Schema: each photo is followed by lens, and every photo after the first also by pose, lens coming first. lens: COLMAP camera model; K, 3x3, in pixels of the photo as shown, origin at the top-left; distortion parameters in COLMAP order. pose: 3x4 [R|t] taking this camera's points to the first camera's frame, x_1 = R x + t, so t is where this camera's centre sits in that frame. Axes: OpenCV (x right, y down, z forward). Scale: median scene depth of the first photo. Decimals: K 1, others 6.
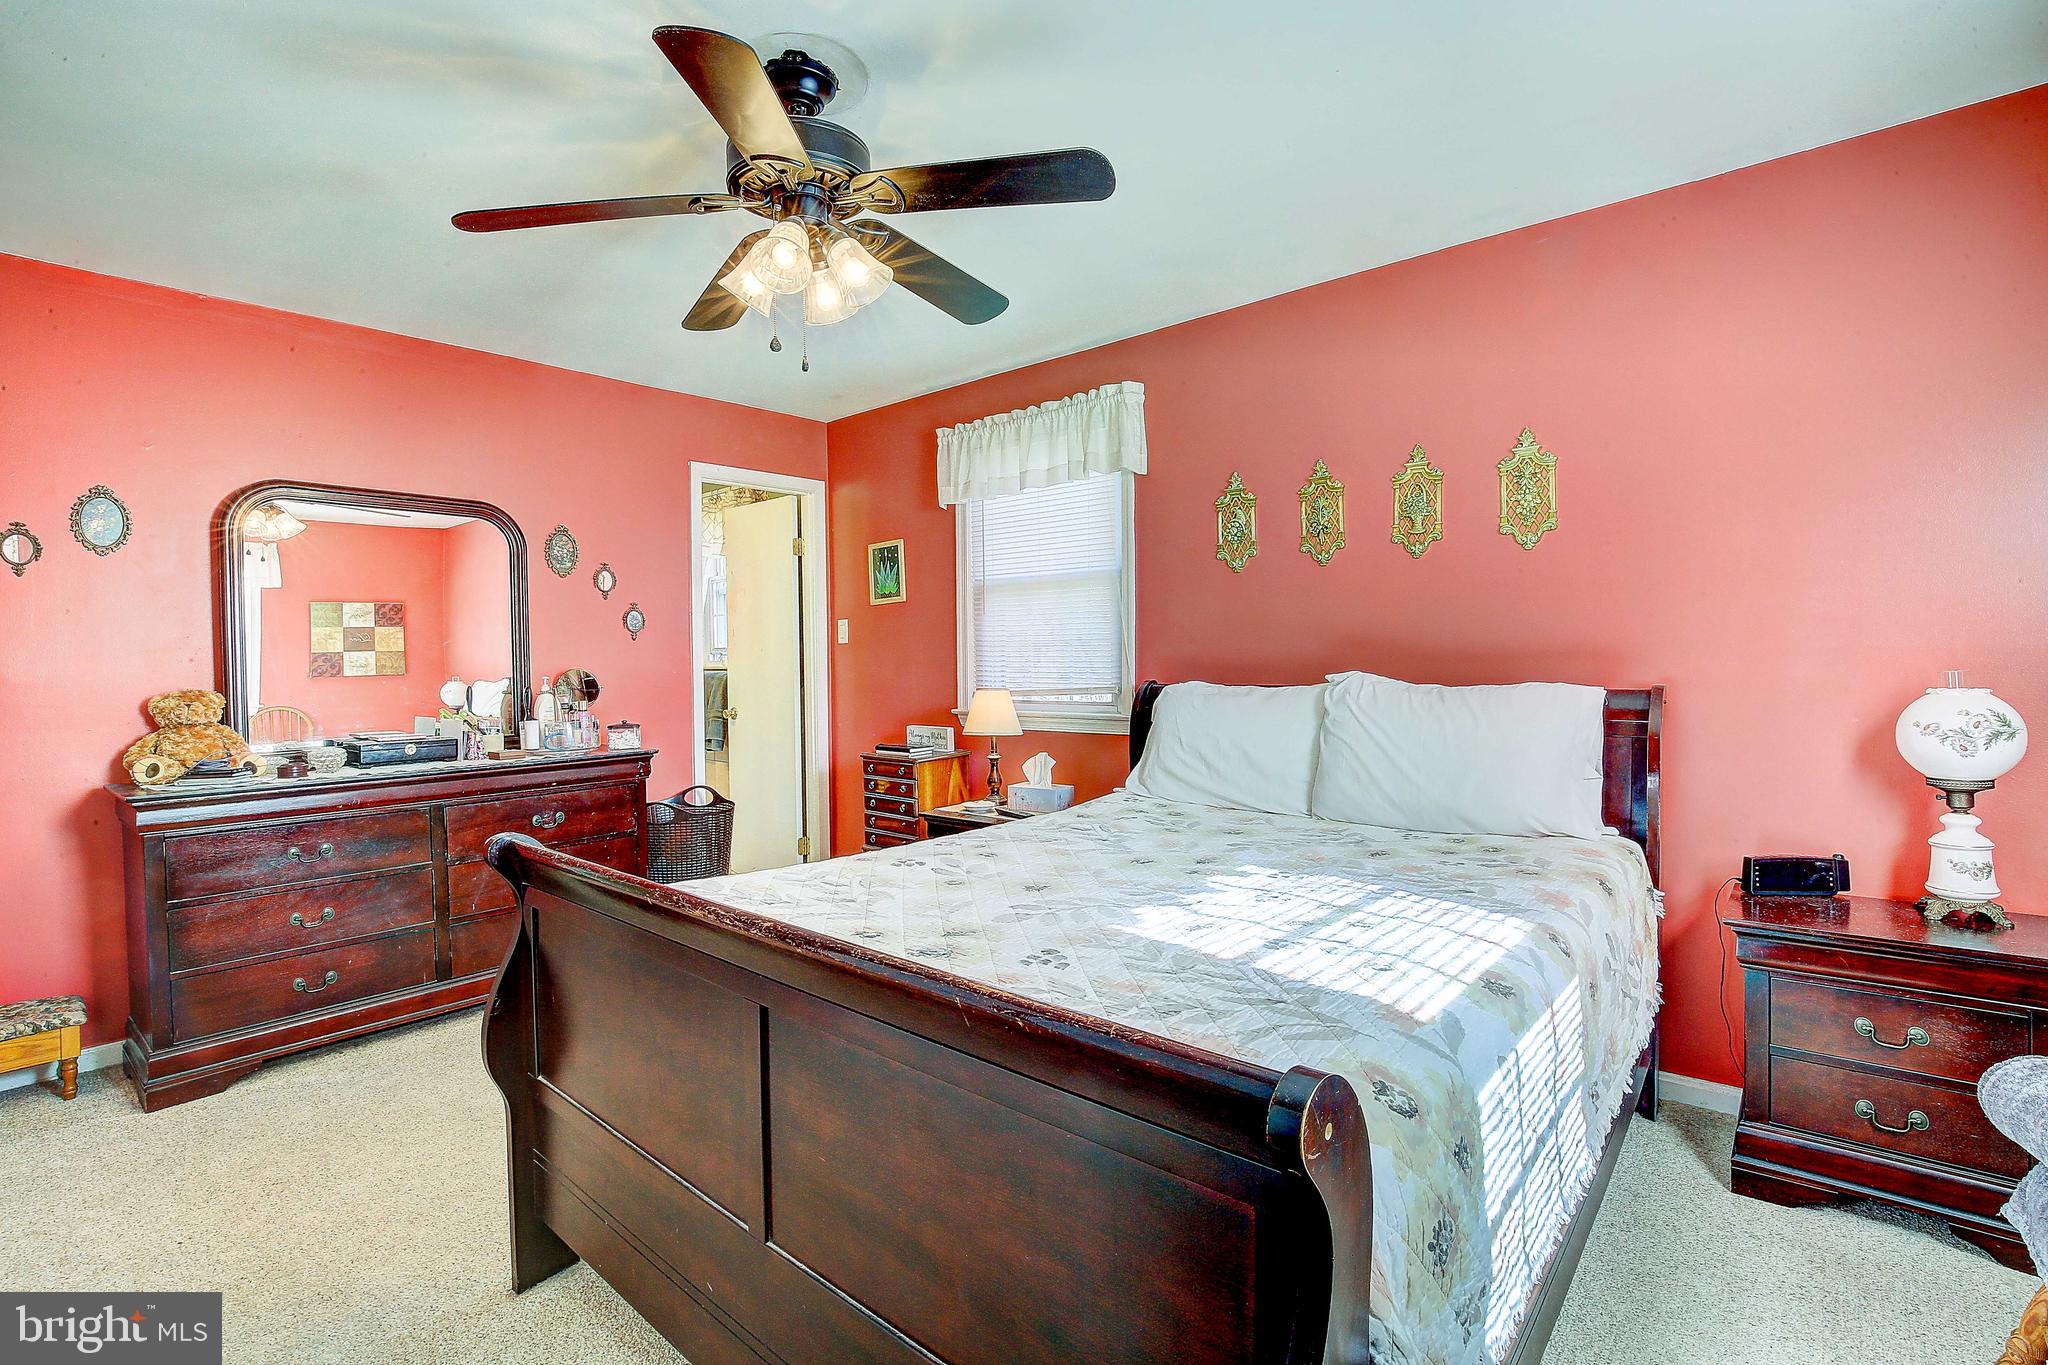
lens RADIAL K [[945.6, 0, 1024.6], [0, 945.6, 679.6], [0, 0, 1]] dist [-0.027538, 0.004414]
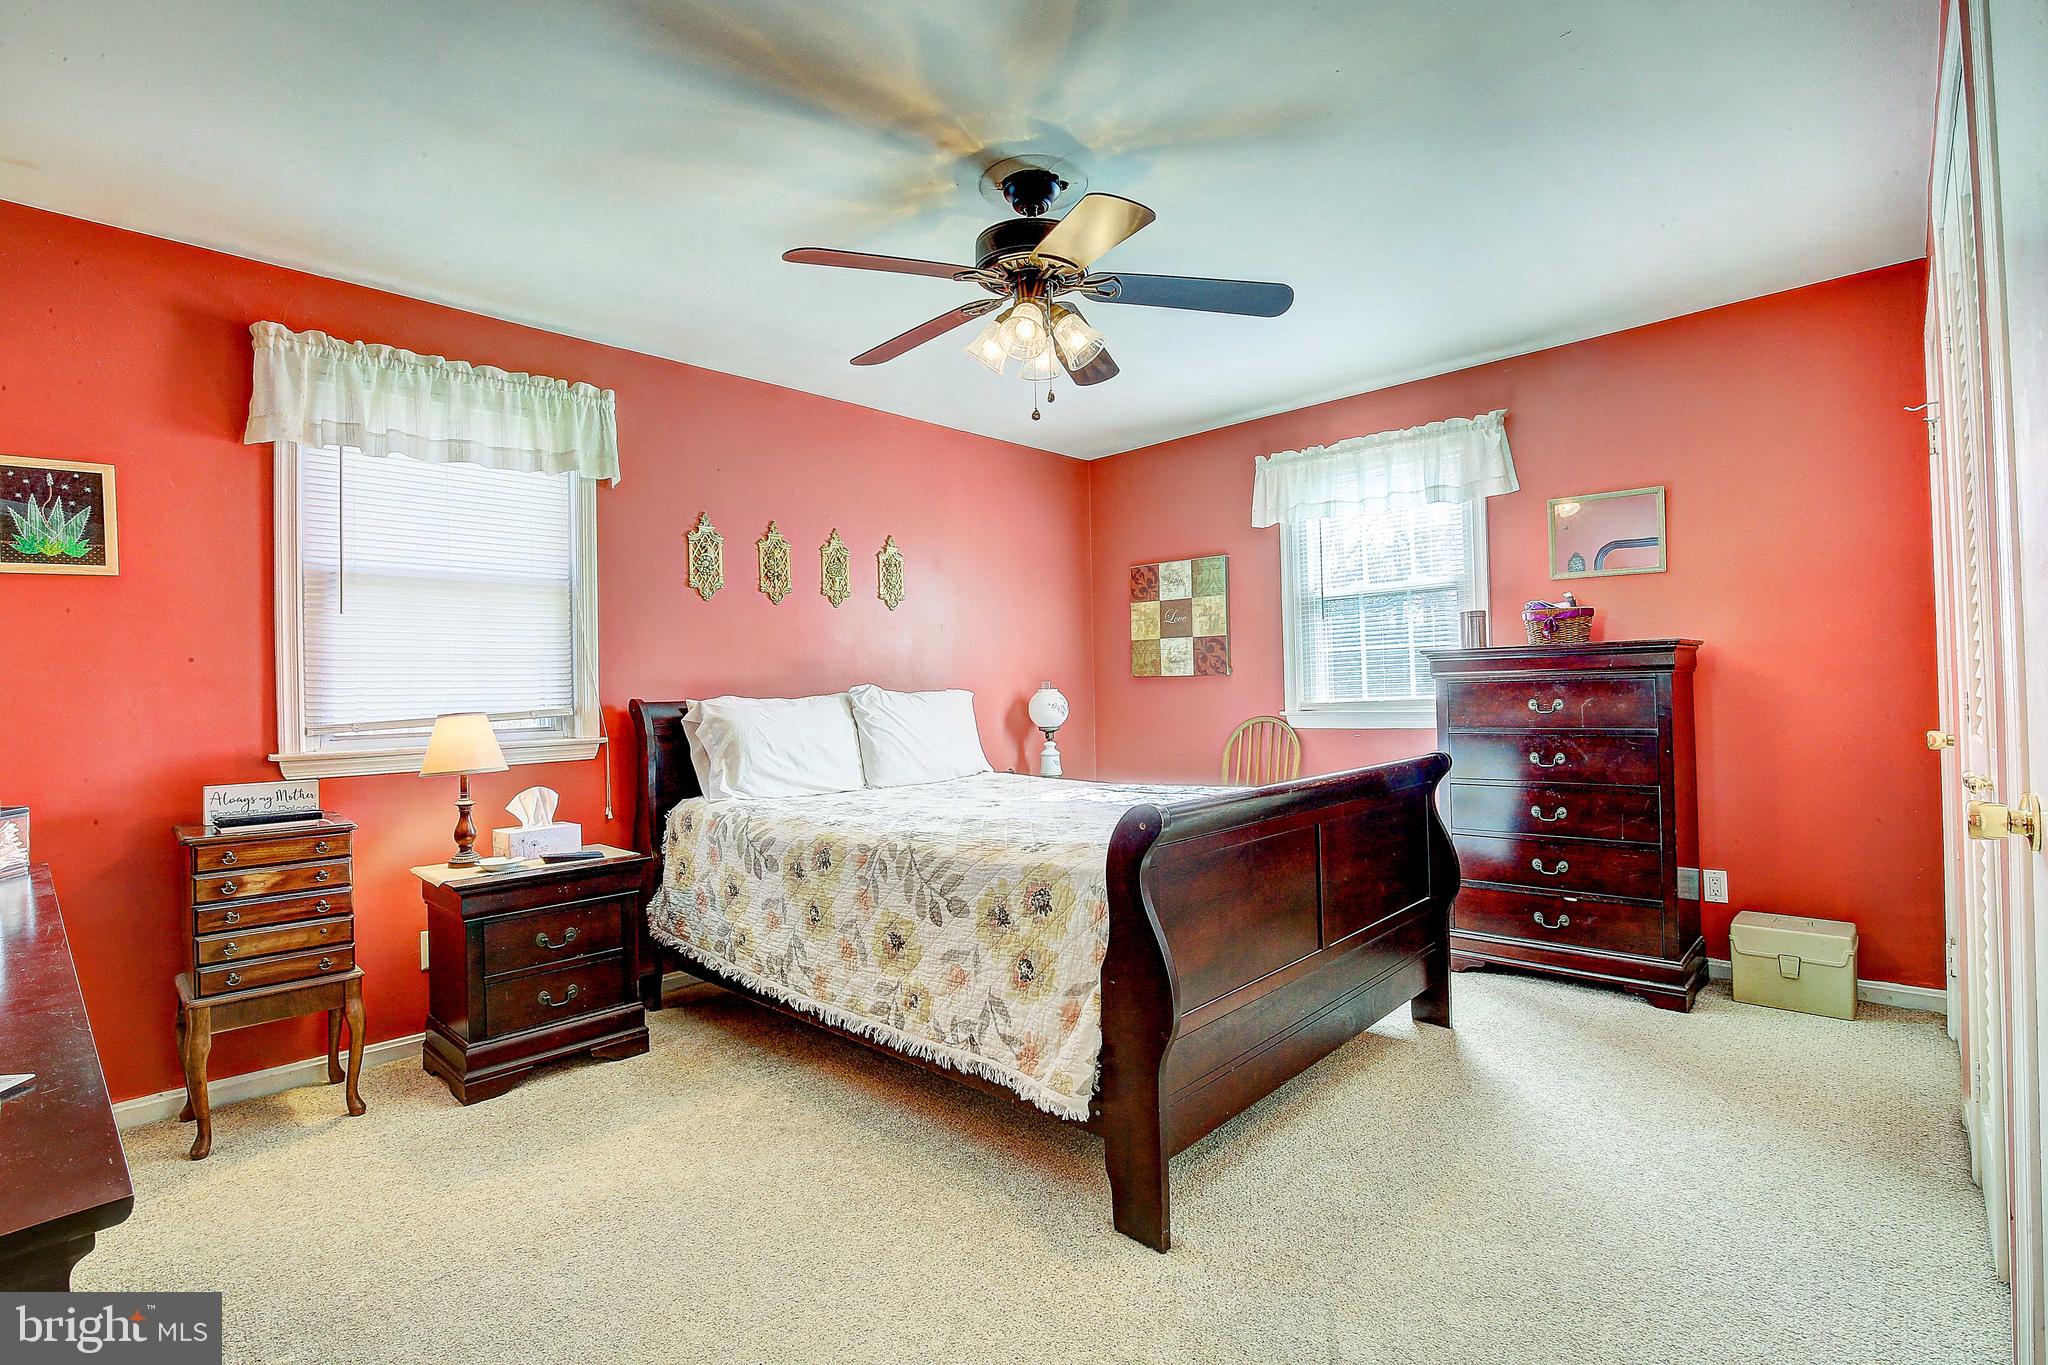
lens RADIAL K [[945.6, 0, 1026.0], [0, 945.6, 679.1], [0, 0, 1]] dist [-0.027538, 0.004414]
pose [[0.023831, 0.017627, 0.999561, -0.786294], [0.043042, 0.998899, -0.018642, 0.015339], [-0.998789, 0.043467, 0.023046, 0.528243]]
